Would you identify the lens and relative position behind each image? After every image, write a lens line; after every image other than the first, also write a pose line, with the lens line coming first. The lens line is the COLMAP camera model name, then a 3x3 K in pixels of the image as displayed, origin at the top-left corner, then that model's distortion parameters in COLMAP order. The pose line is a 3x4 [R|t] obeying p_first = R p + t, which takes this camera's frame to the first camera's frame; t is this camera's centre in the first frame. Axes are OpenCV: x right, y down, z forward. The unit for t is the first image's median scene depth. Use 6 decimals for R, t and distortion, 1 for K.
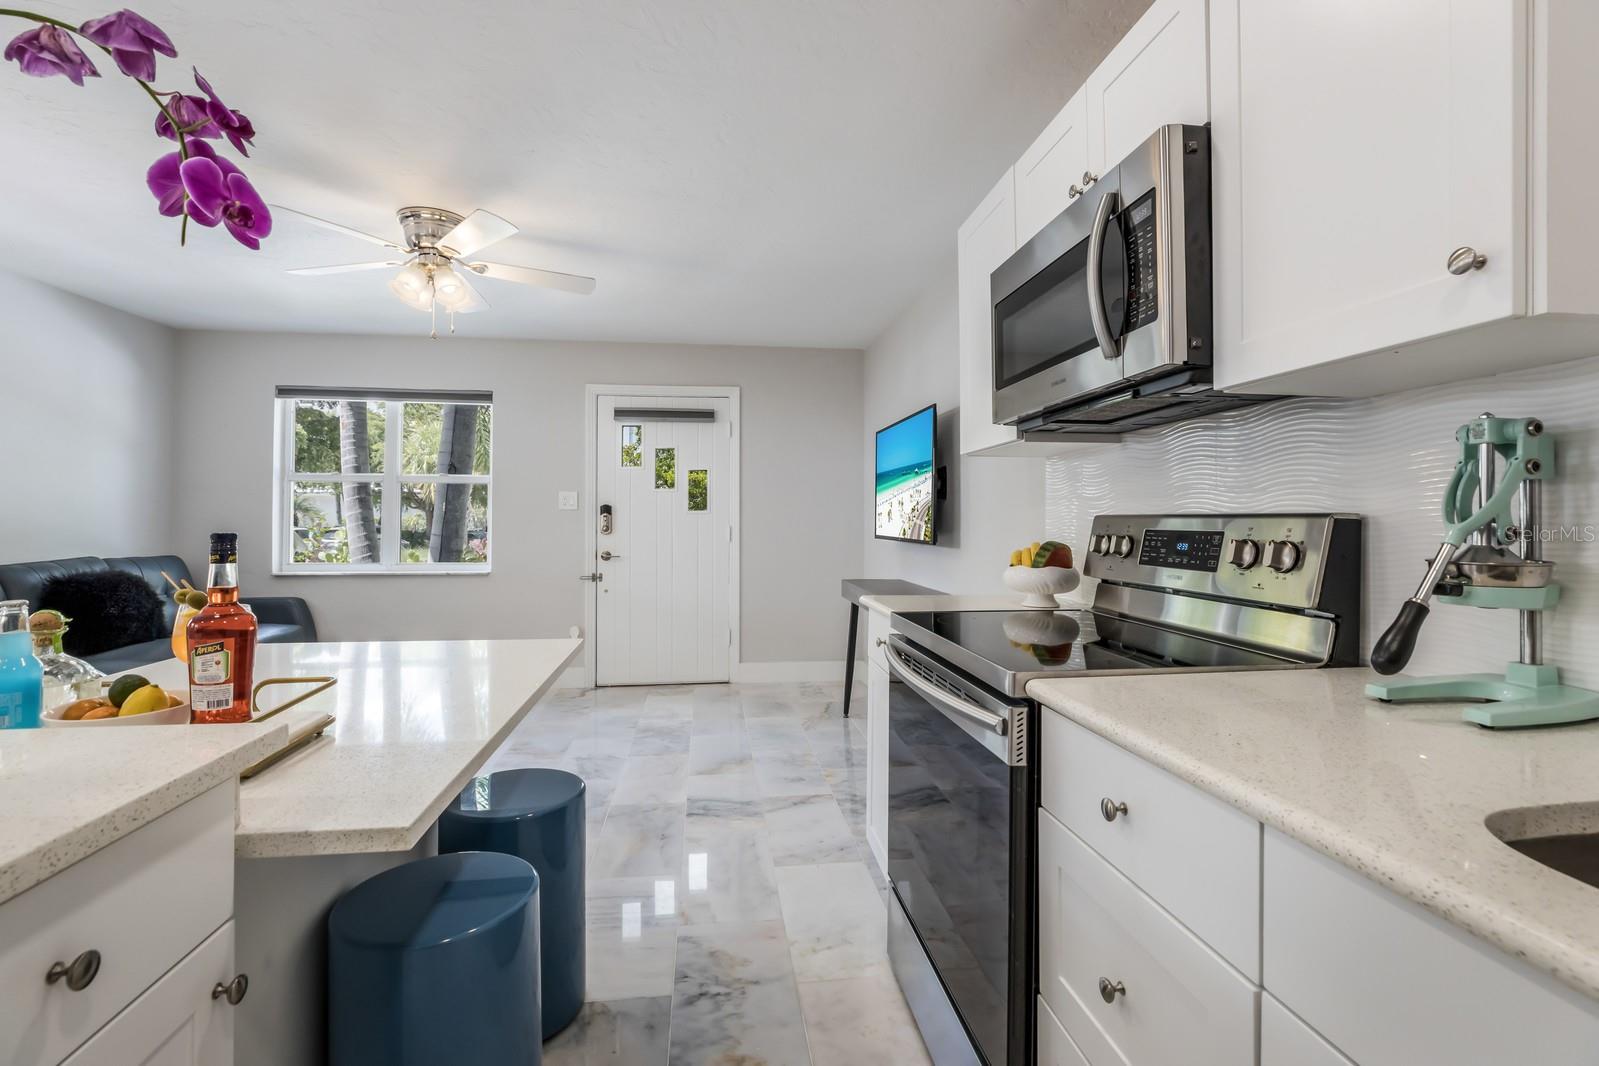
lens RADIAL K [[712.5, 0, 805.8], [0, 712.5, 517.3], [0, 0, 1]] dist [-0.031948, 0.000117]
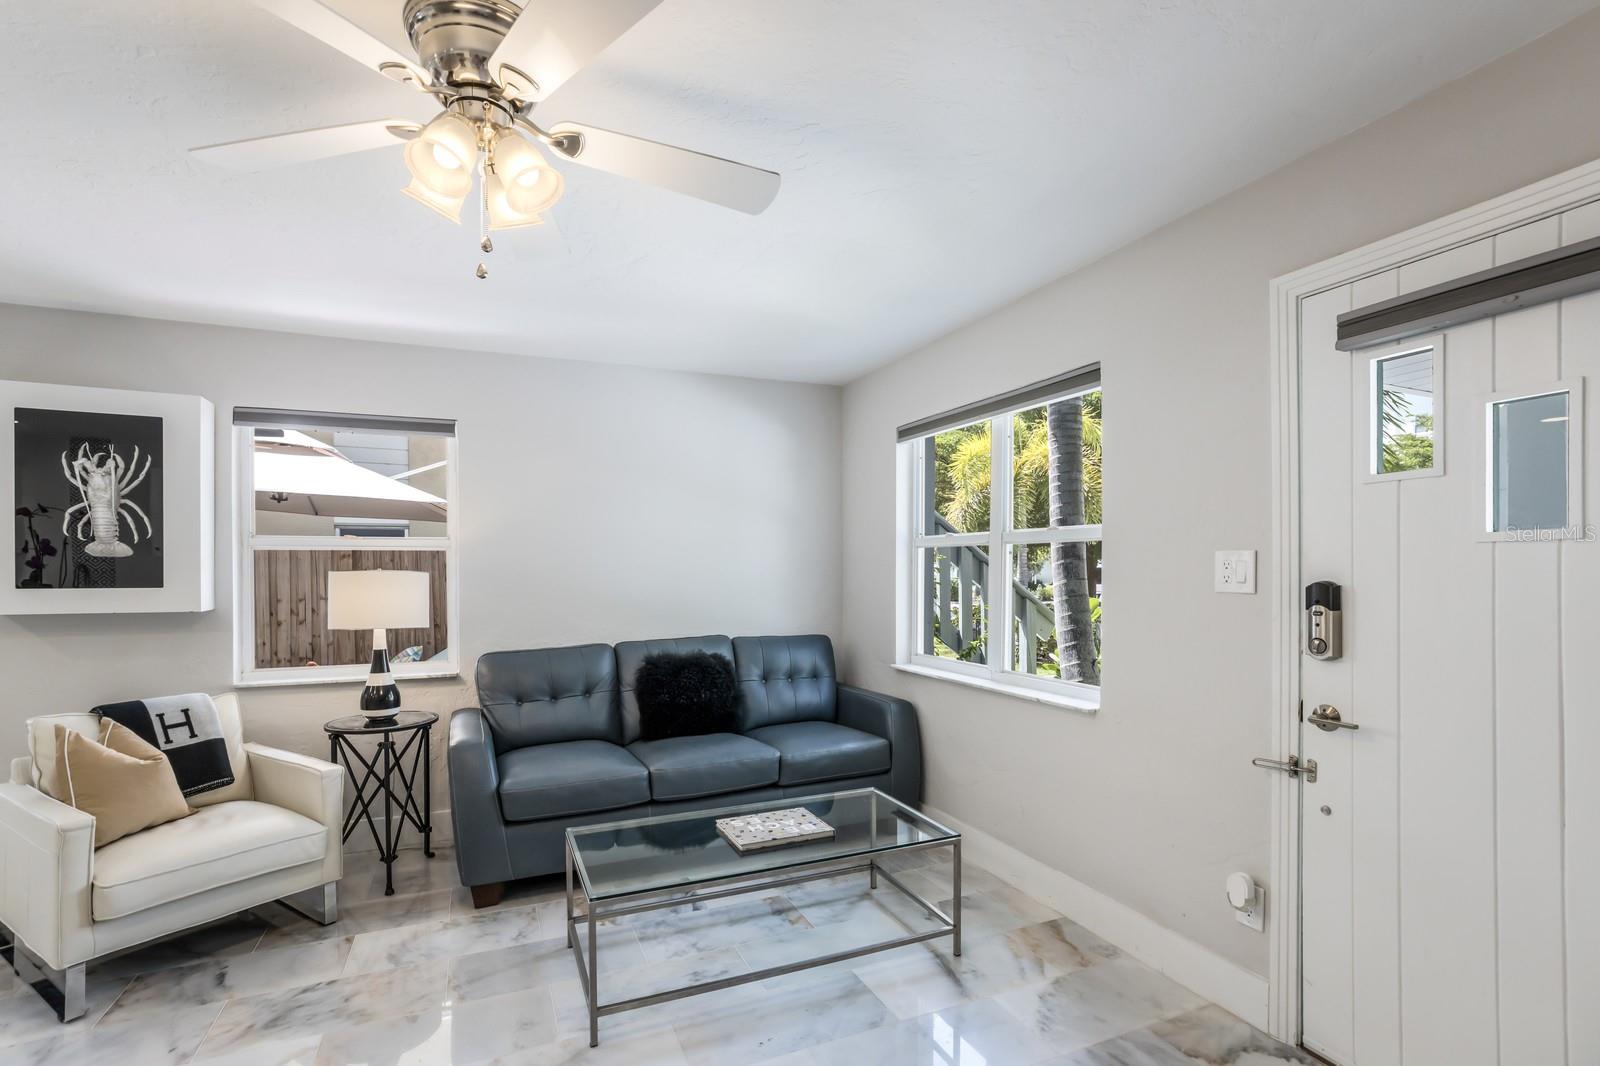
lens RADIAL K [[741.2, 0, 801.5], [0, 741.2, 573.7], [0, 0, 1]] dist [-0.011111, 0.000577]
pose [[0.263593, 0.001509, -0.964633, 0.024171], [0.008636, 0.999955, 0.003925, -0.028565], [0.964595, -0.009365, 0.263568, 0.695100]]
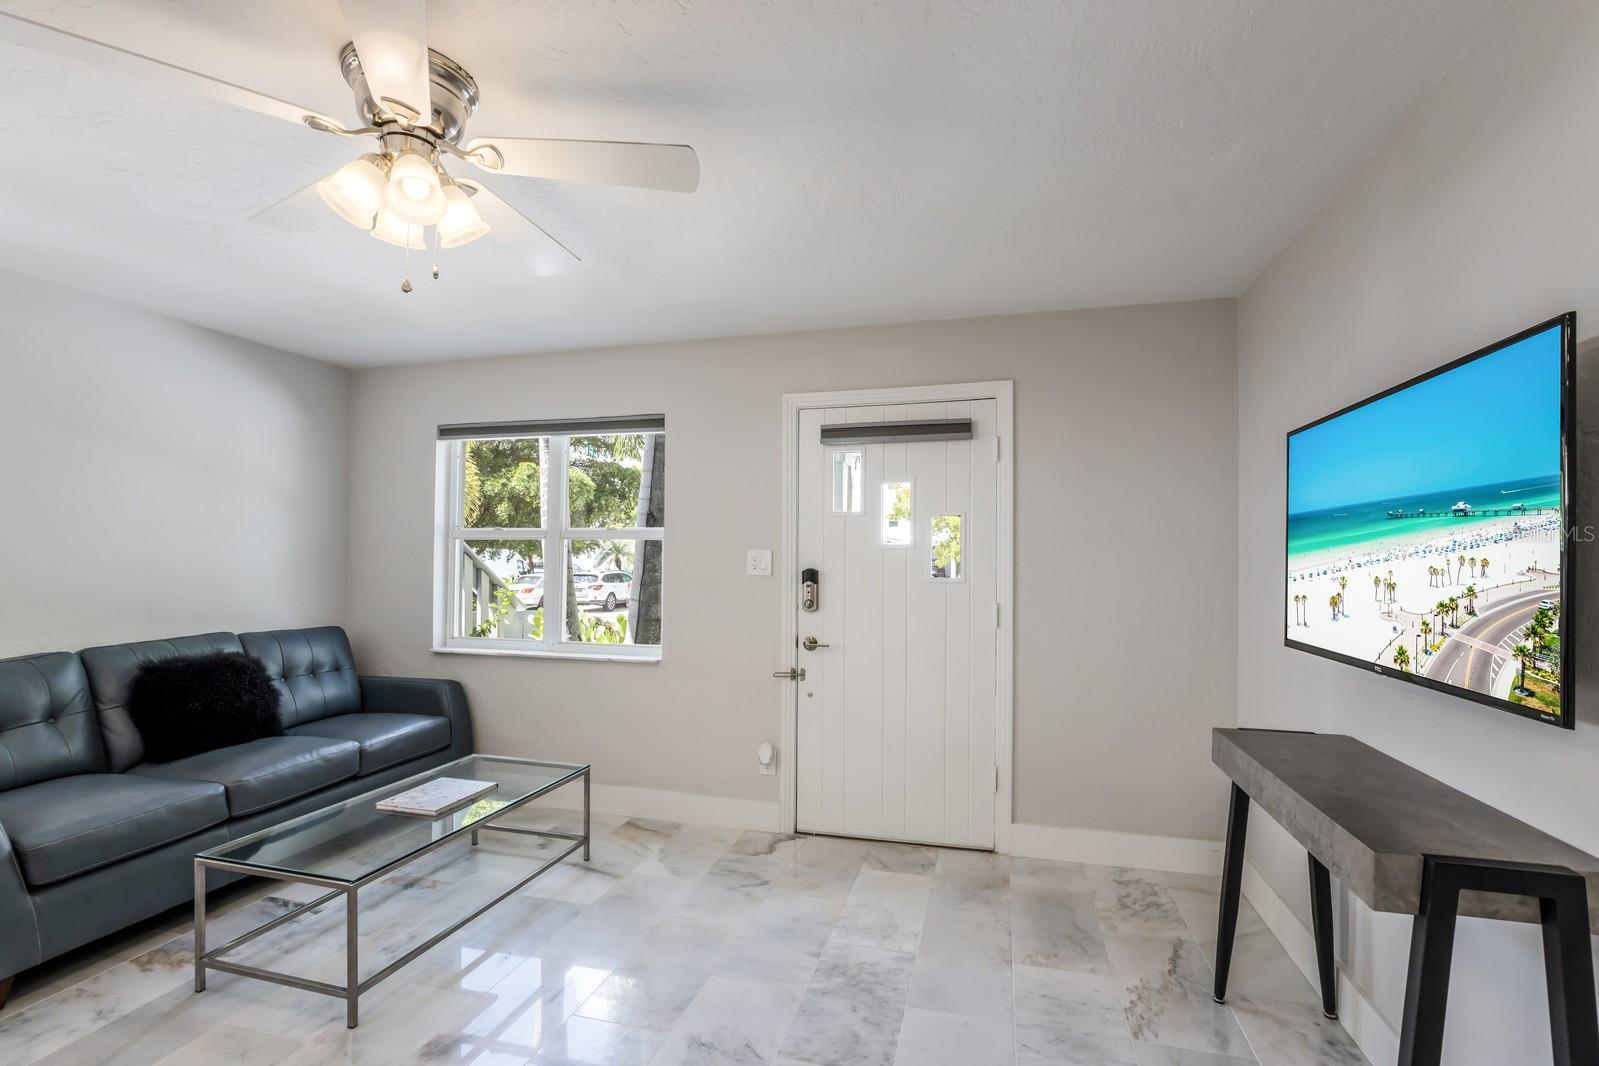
lens RADIAL K [[718.4, 0, 805.4], [0, 718.4, 553.2], [0, 0, 1]] dist [-0.056146, 0.018303]
pose [[0.920619, -0.002813, -0.390453, -0.018583], [-0.000654, 0.999962, -0.008746, -0.028803], [0.390462, 0.008307, 0.920581, 0.402319]]
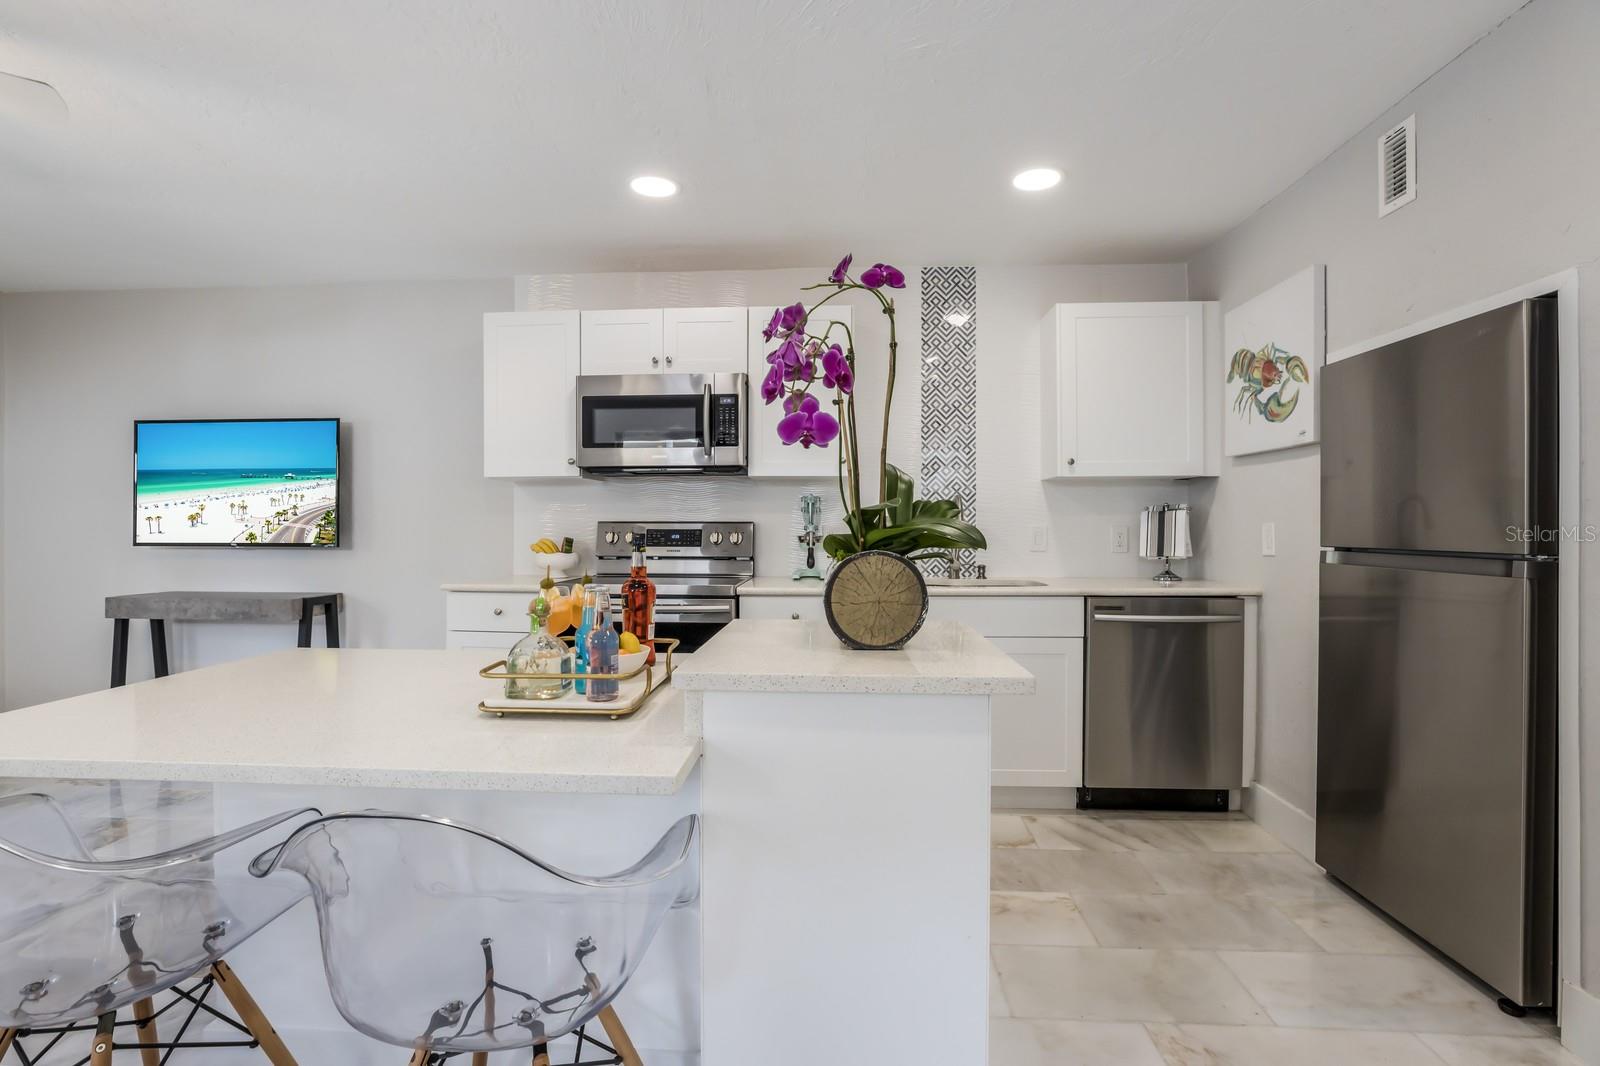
lens RADIAL K [[734.9, 0, 804.4], [0, 734.9, 527.1], [0, 0, 1]] dist [-0.036455, 0.013089]
pose [[0.205517, -0.006278, 0.978633, -0.547173], [-0.001078, 0.999977, 0.006641, 0.000480], [-0.978653, -0.002420, 0.205506, 0.050697]]
